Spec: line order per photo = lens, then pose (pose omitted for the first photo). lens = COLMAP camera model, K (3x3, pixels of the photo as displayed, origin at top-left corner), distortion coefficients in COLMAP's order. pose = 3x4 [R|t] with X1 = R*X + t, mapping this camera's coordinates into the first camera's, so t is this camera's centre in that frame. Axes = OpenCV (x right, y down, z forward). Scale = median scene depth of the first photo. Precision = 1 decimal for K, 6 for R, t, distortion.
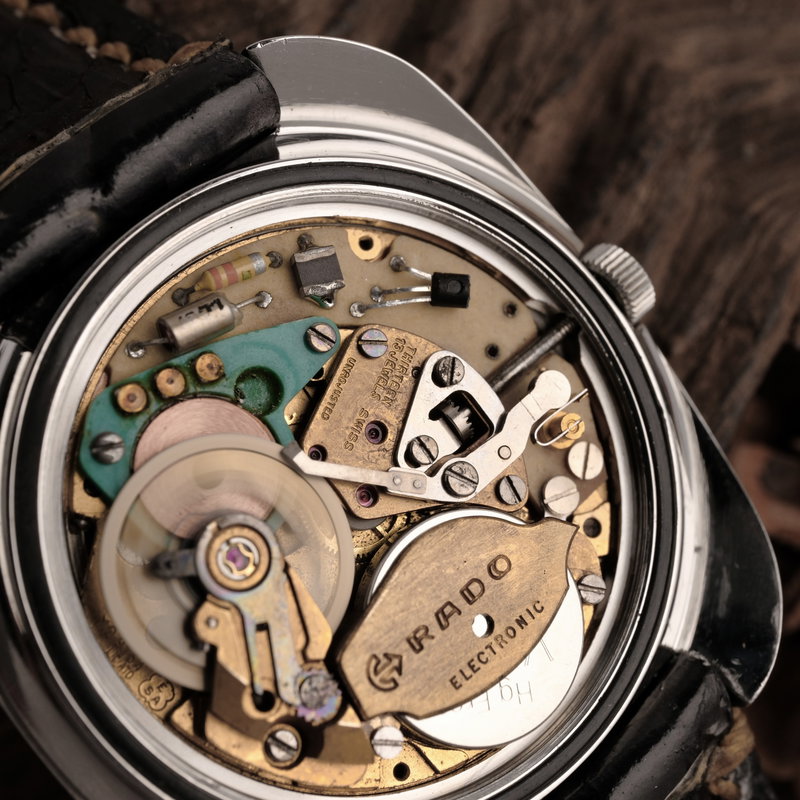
lens RADIAL K [[1504.0, 0, 443.1], [0, 1504.0, 400.8], [0, 0, 1]] dist [0.017619, -0.050819]
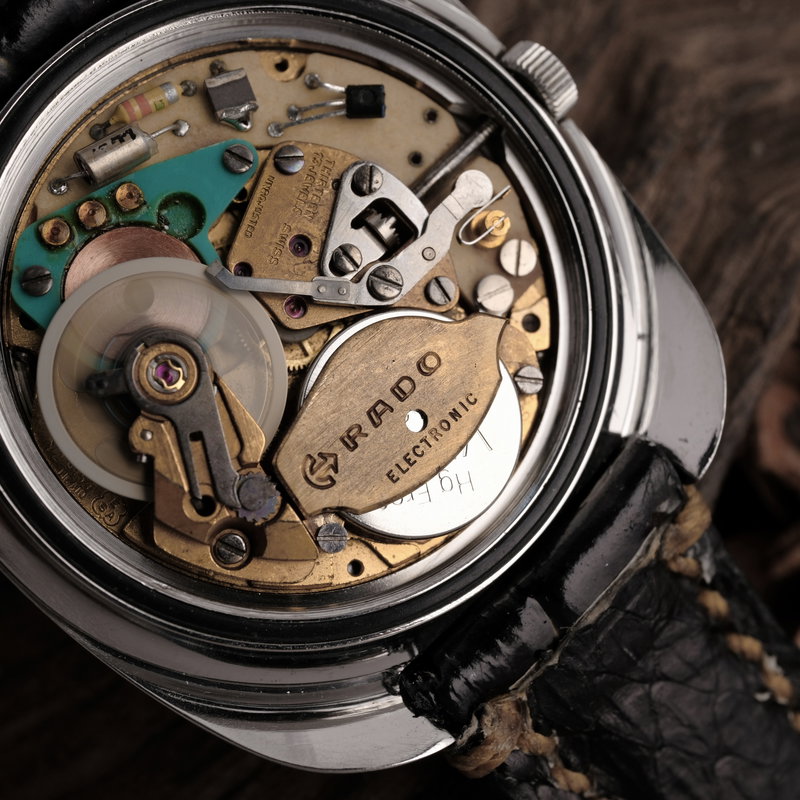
lens RADIAL K [[1504.0, 0, 443.1], [0, 1504.0, 400.8], [0, 0, 1]] dist [0.017619, -0.050819]
pose [[0.991541, -0.091024, -0.092527, 0.138202], [0.097155, 0.993205, 0.064064, 0.070093], [0.086067, -0.072511, 0.993647, -0.021108]]
